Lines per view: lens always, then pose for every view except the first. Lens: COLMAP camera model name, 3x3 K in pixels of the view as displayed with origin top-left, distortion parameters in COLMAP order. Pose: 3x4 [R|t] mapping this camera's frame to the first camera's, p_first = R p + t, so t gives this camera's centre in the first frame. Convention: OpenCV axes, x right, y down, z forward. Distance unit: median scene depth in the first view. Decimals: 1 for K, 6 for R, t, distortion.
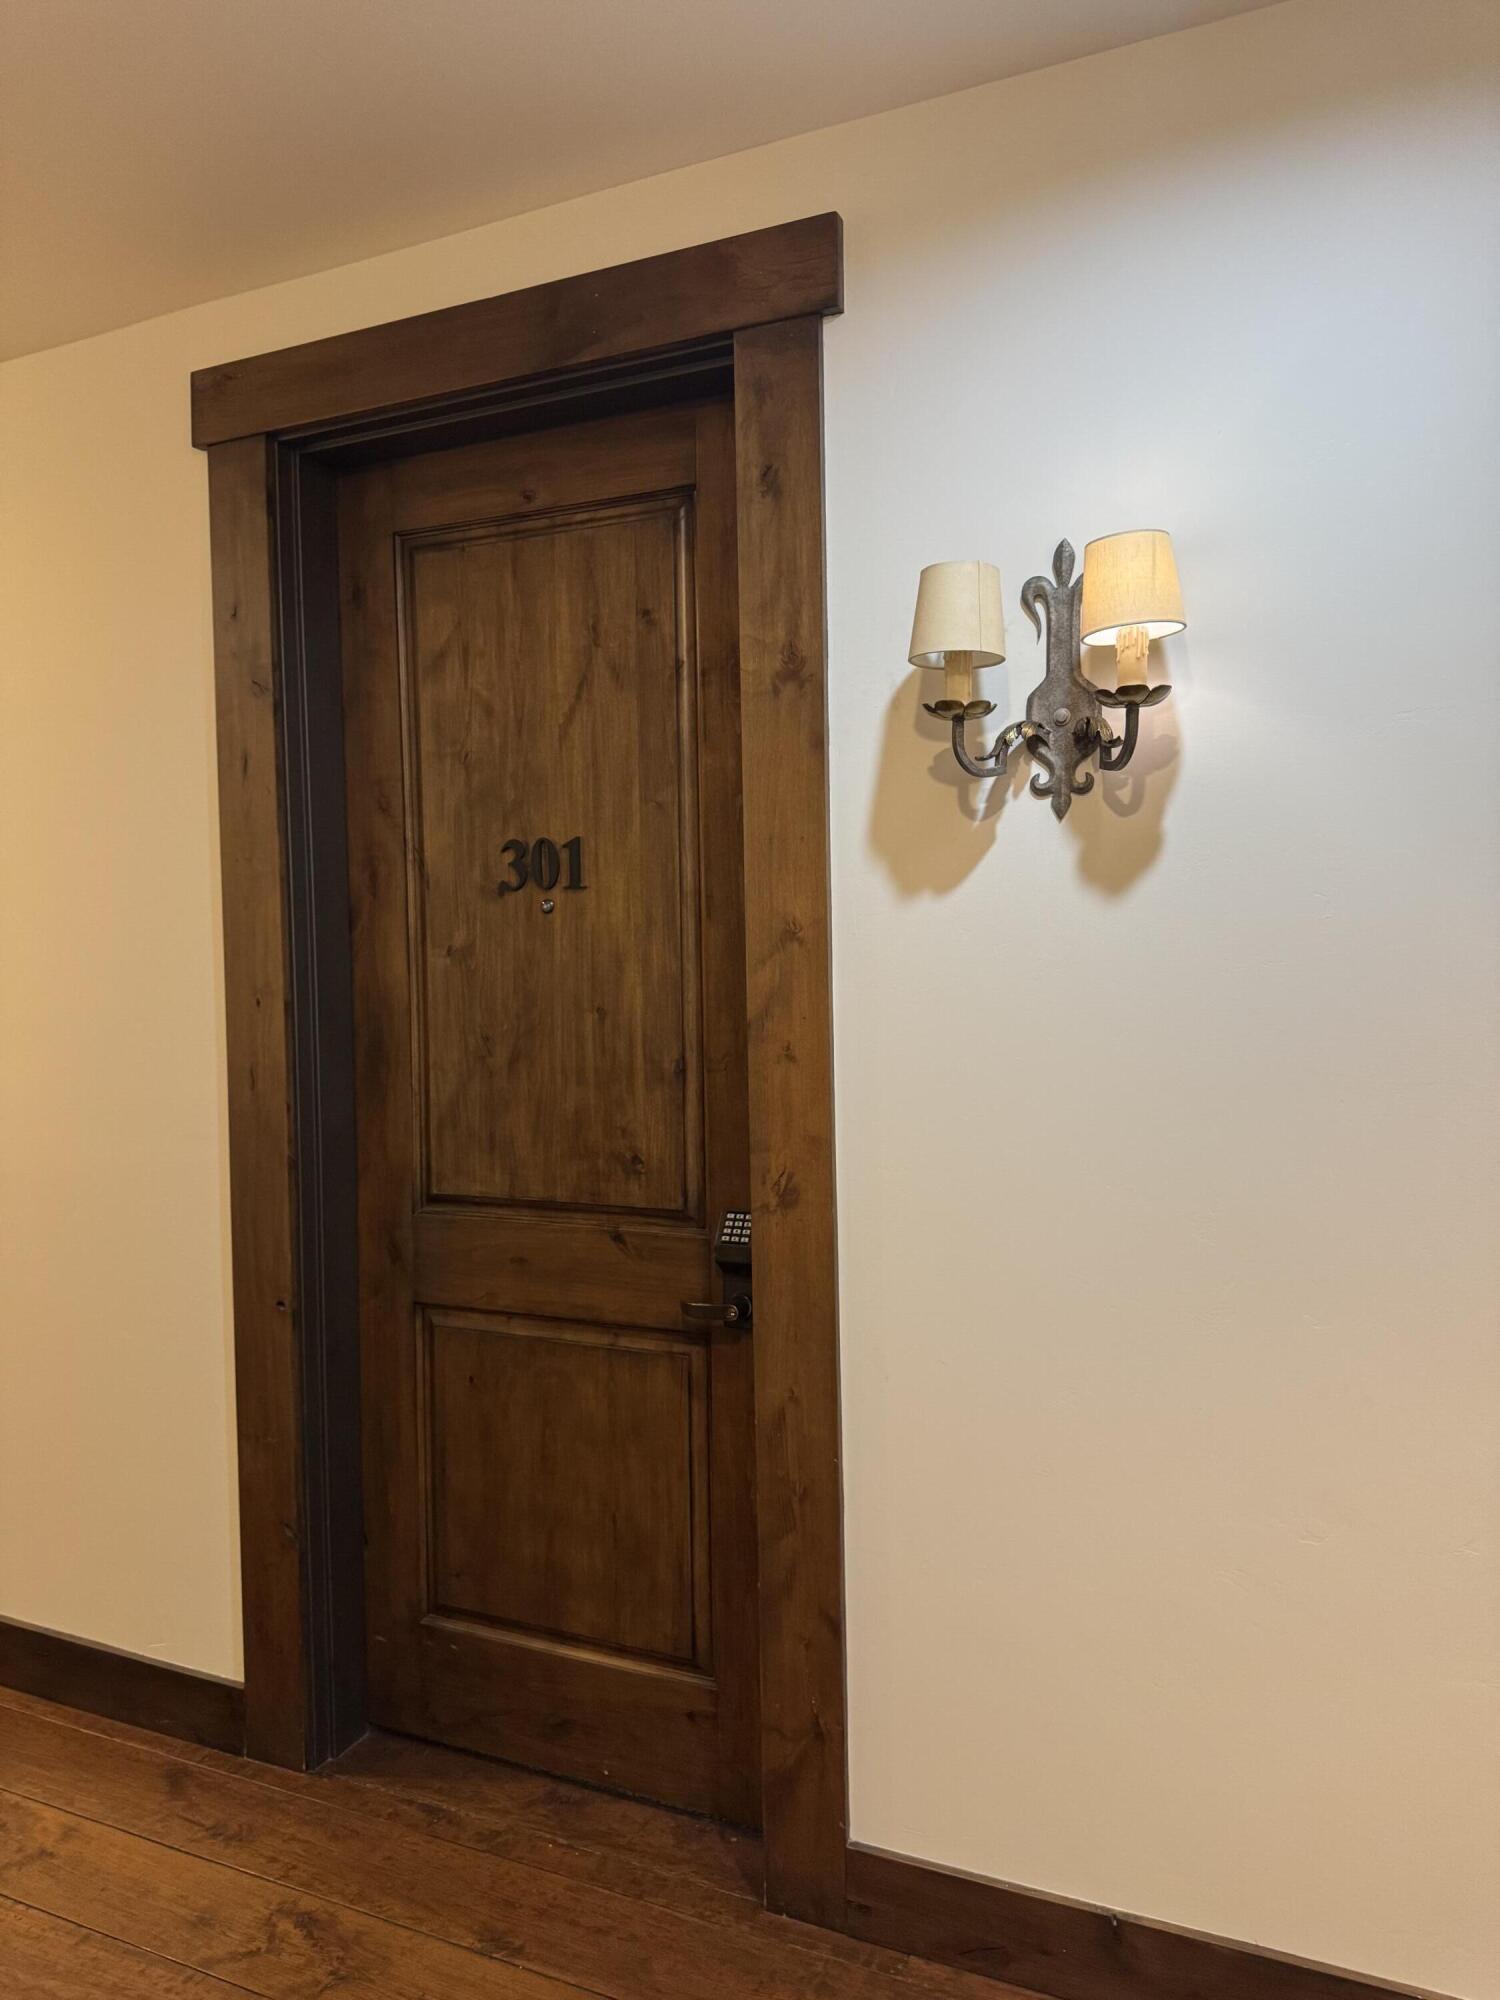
lens RADIAL K [[1445.2, 0, 749.5], [0, 1445.2, 997.2], [0, 0, 1]] dist [0.077599, -0.102451]
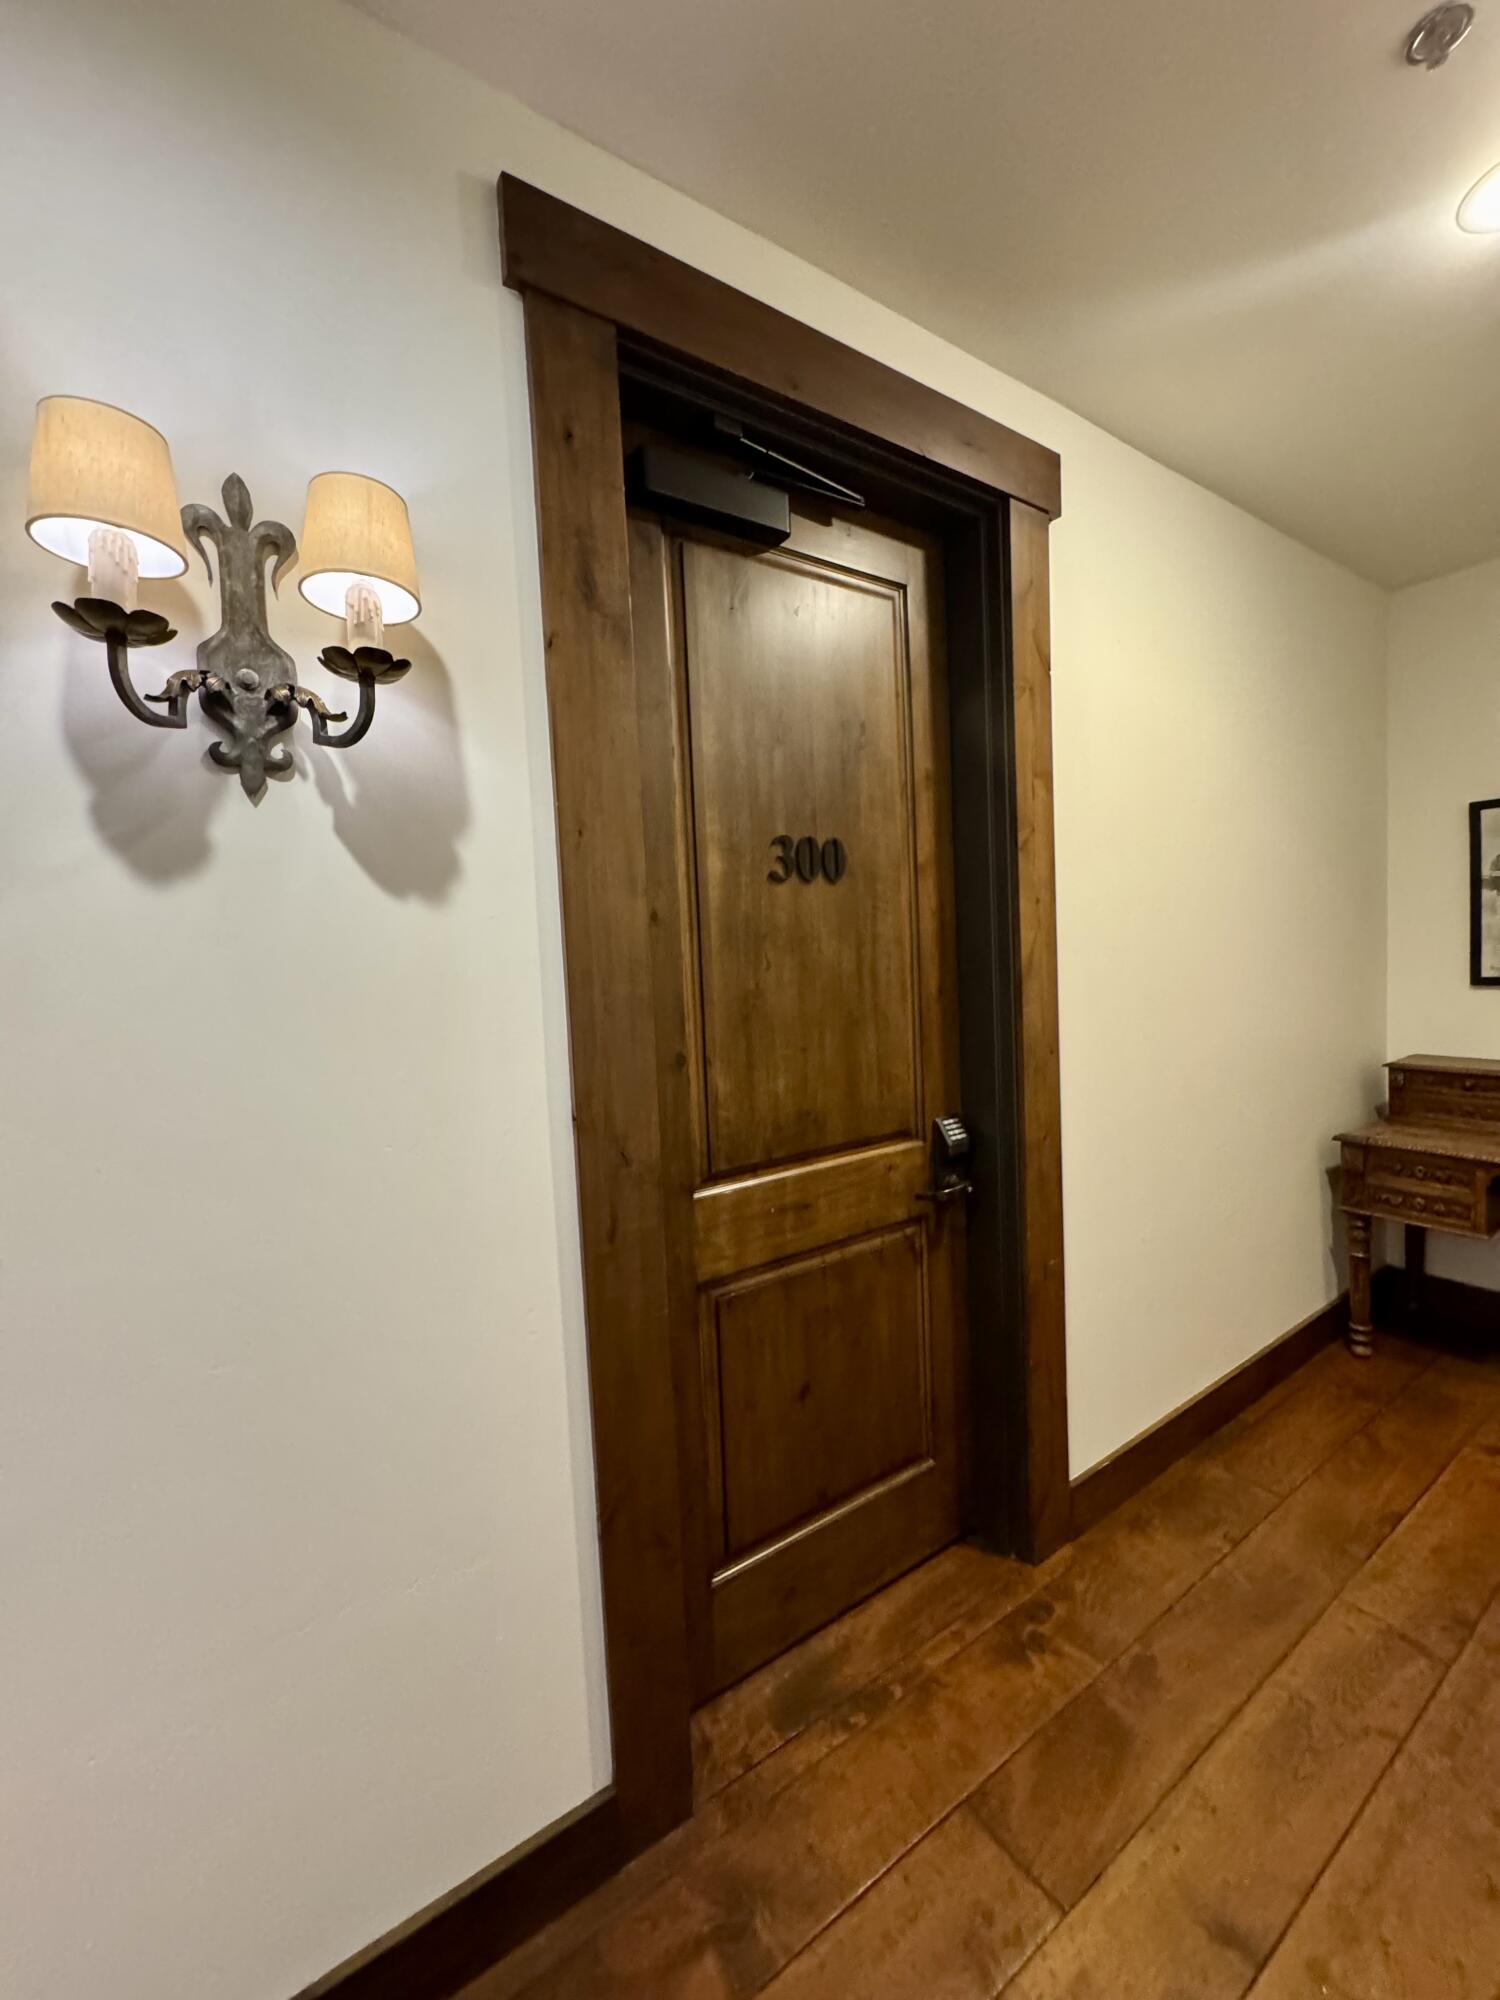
lens RADIAL K [[804.7, 0, 750.0], [0, 804.7, 1004.2], [0, 0, 1]] dist [-0.000388, 0.000328]
pose [[0.496630, -0.060165, 0.865875, -0.725750], [0.080817, 0.996466, 0.022886, 0.005216], [-0.864192, 0.058612, 0.499737, 0.726097]]
